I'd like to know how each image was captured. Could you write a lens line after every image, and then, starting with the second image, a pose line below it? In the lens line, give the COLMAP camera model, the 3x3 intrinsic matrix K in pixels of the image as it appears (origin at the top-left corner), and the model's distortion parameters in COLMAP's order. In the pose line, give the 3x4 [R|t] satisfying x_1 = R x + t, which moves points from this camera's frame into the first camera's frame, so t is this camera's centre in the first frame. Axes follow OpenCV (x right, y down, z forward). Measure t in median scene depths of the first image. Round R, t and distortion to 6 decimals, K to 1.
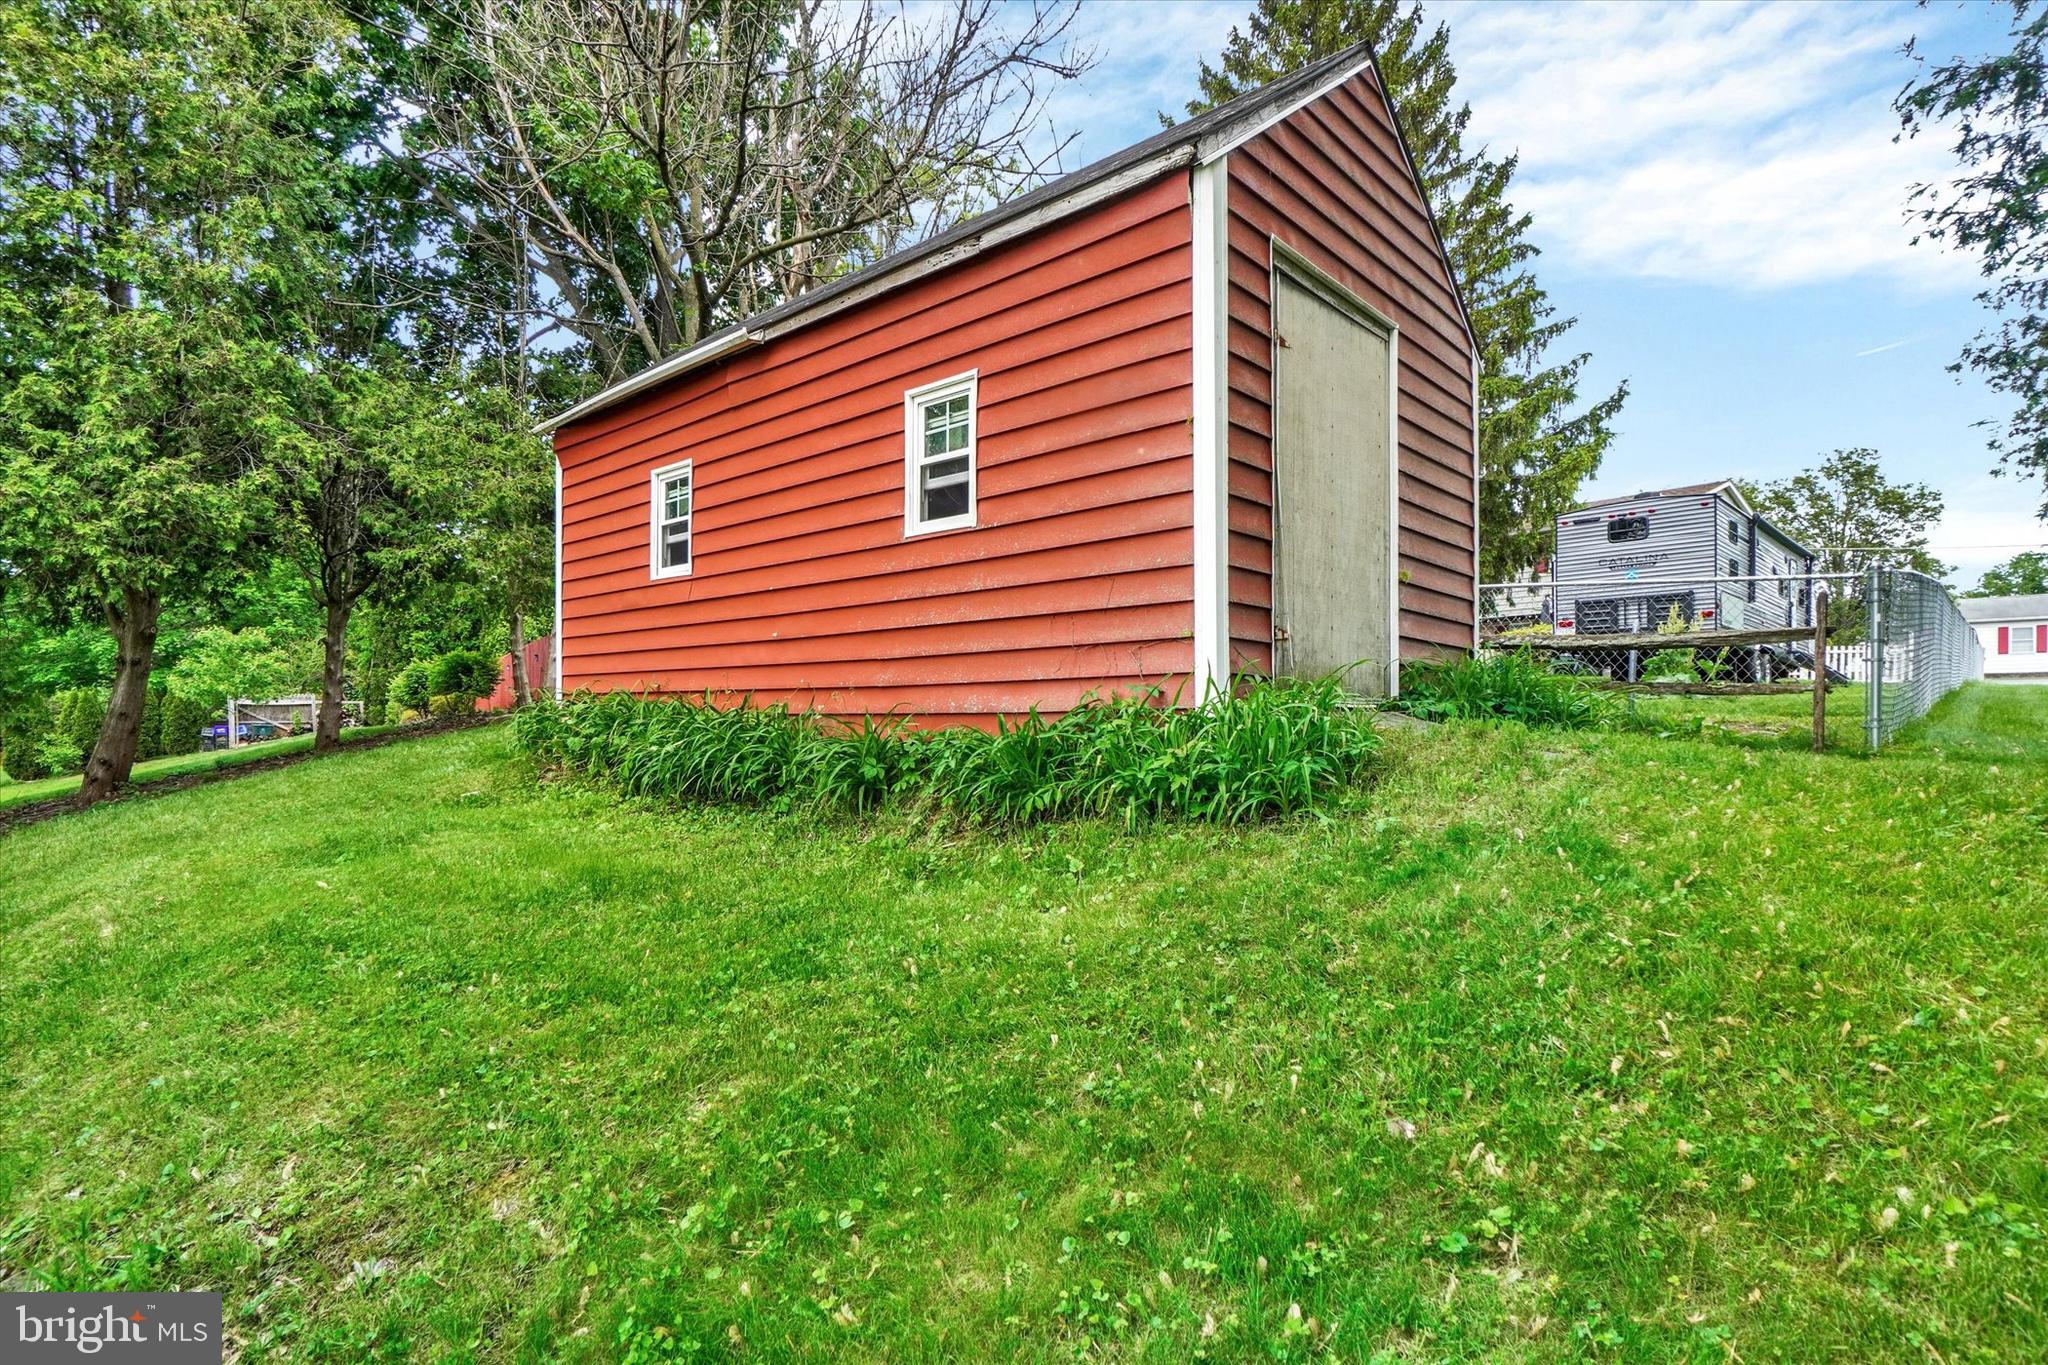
lens RADIAL K [[941.6, 0, 1024.0], [0, 941.6, 682.5], [0, 0, 1]] dist [-0.002882, -0.000255]
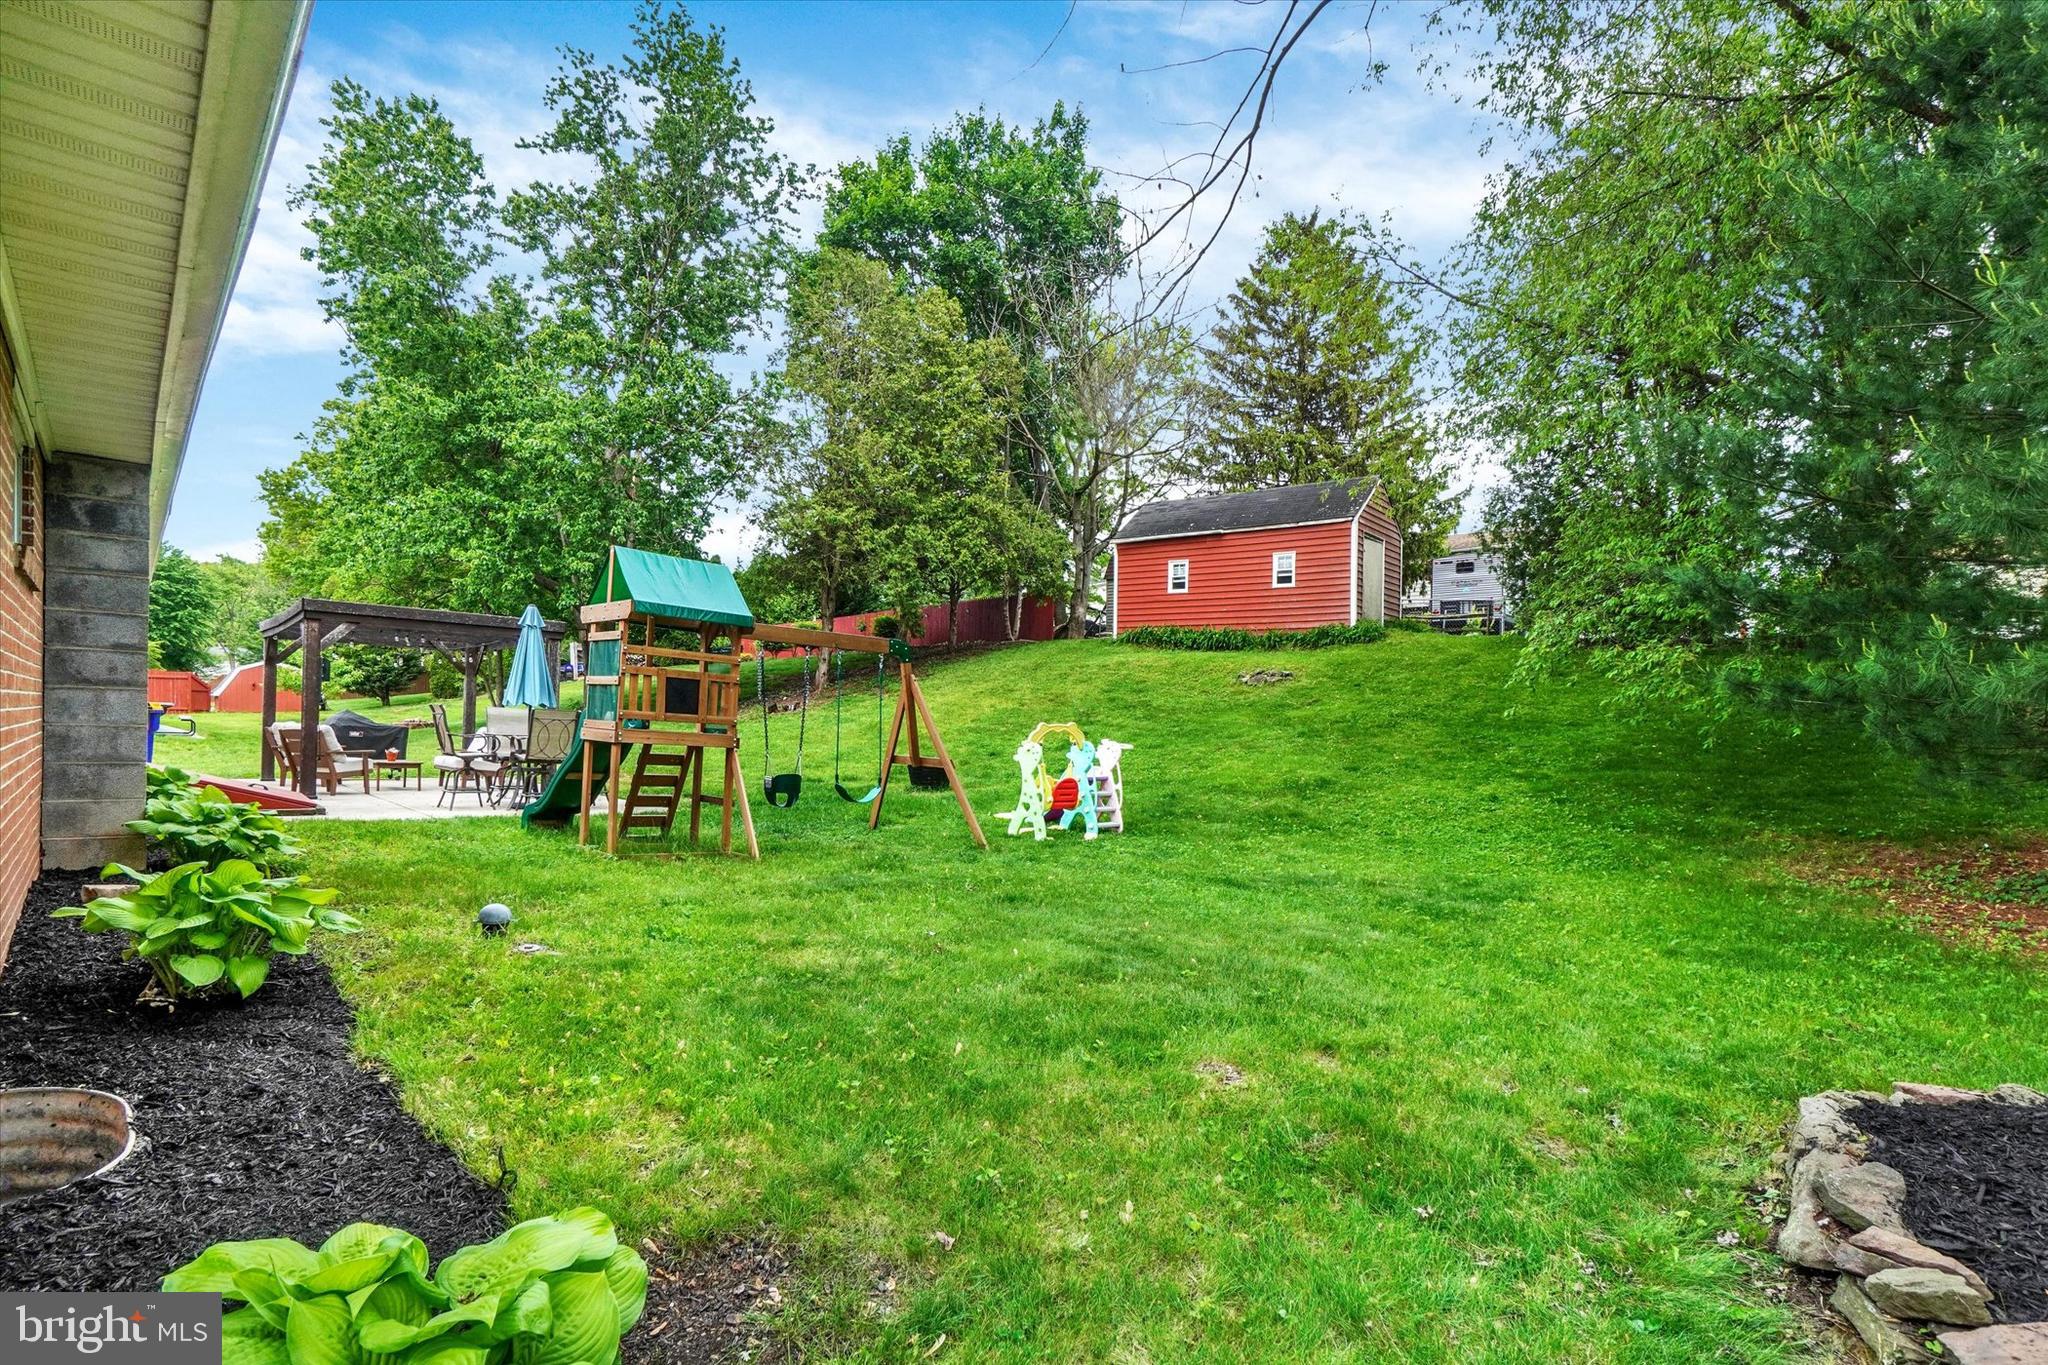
lens RADIAL K [[941.6, 0, 1024.0], [0, 941.6, 682.5], [0, 0, 1]] dist [-0.002882, -0.000255]
pose [[0.995856, 0.014473, 0.089786, -0.486972], [-0.016223, 0.999692, 0.018791, 0.063916], [-0.089487, -0.020170, 0.995784, -0.943118]]
